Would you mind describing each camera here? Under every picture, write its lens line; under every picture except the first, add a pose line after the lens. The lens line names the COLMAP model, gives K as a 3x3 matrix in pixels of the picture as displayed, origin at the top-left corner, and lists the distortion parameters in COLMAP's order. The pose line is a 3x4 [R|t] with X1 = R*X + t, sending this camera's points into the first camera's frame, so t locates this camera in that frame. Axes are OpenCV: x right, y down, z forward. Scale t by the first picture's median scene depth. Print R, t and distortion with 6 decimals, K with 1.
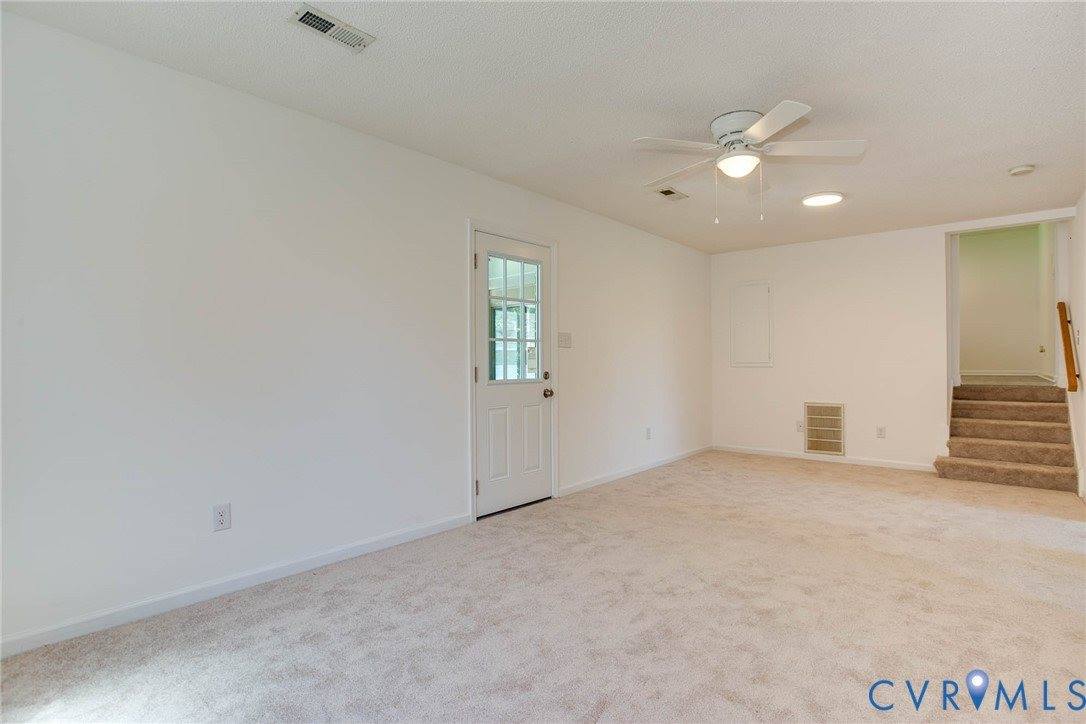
lens RADIAL K [[537.9, 0, 547.7], [0, 537.9, 366.0], [0, 0, 1]] dist [-0.044886, 0.004264]
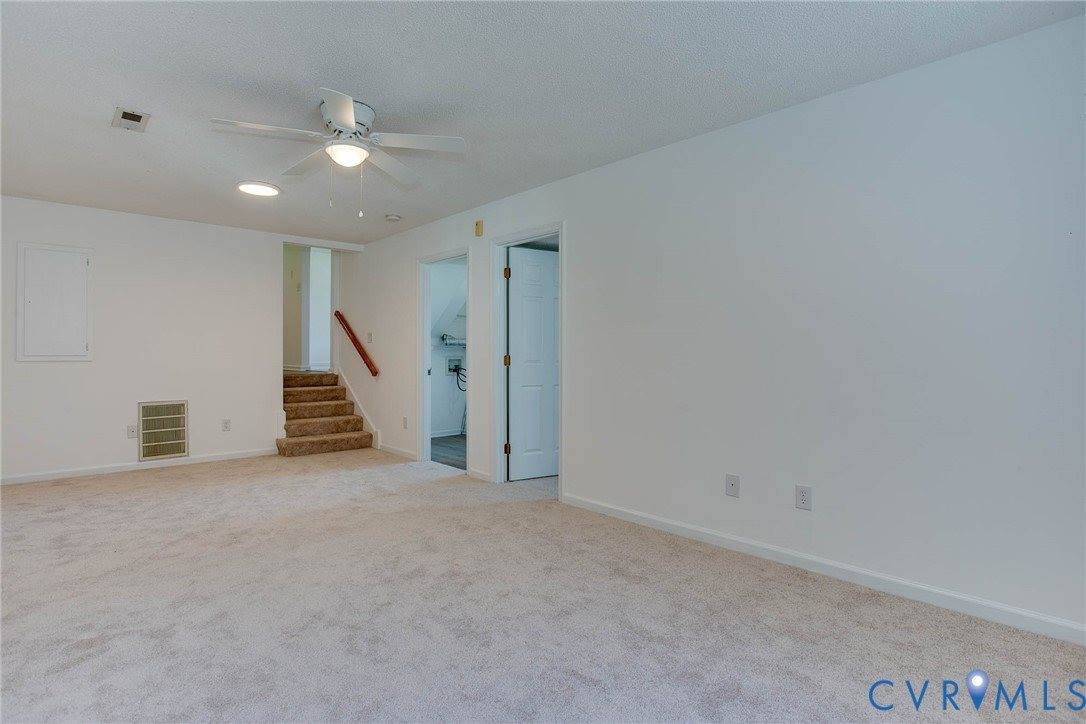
lens RADIAL K [[537.9, 0, 547.8], [0, 537.9, 353.1], [0, 0, 1]] dist [-0.044886, 0.004264]
pose [[0.093526, 0.006241, 0.995597, -0.332140], [0.005526, 0.999962, -0.006788, -0.000916], [-0.995602, 0.006136, 0.093488, 0.316803]]
